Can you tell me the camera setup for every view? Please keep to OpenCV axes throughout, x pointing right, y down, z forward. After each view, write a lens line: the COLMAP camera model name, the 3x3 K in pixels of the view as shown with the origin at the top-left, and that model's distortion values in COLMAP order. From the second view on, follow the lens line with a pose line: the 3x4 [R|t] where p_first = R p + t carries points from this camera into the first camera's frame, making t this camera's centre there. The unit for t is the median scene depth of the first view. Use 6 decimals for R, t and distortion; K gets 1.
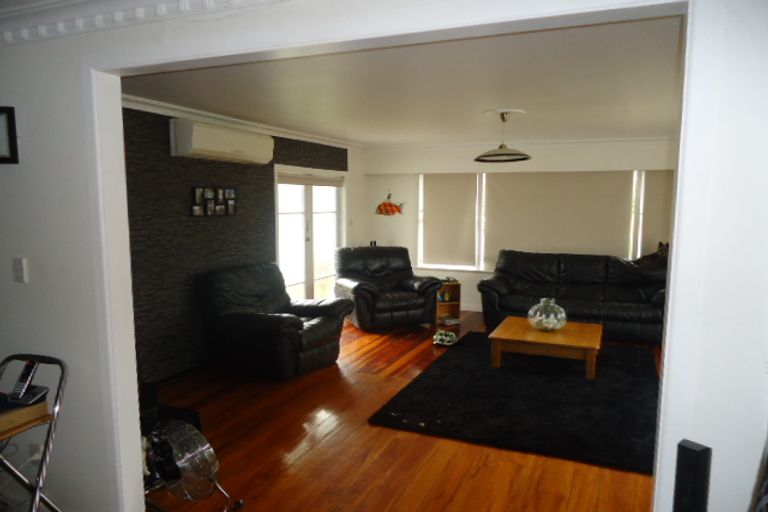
lens RADIAL K [[554.7, 0, 386.1], [0, 554.7, 272.9], [0, 0, 1]] dist [-0.008094, -0.000387]
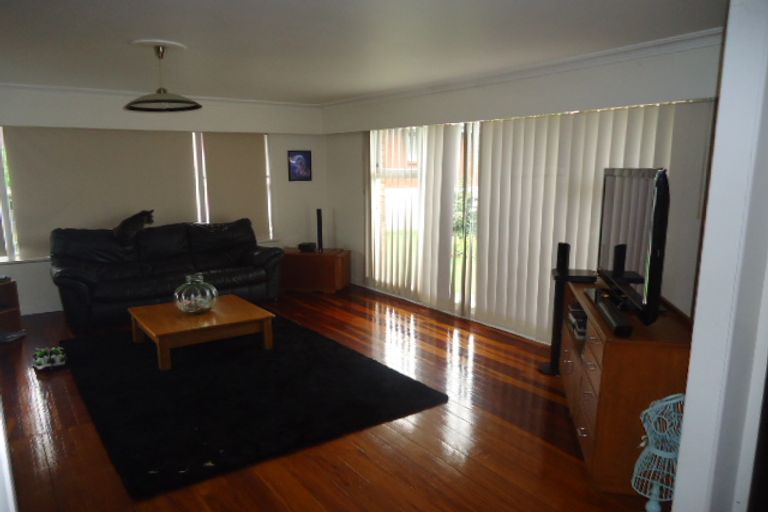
lens RADIAL K [[554.7, 0, 386.1], [0, 554.7, 272.9], [0, 0, 1]] dist [-0.008094, -0.000387]
pose [[0.523418, -0.167650, 0.835420, -0.645113], [0.118713, 0.985239, 0.123337, -0.069155], [-0.843766, 0.034619, 0.535594, 0.661510]]
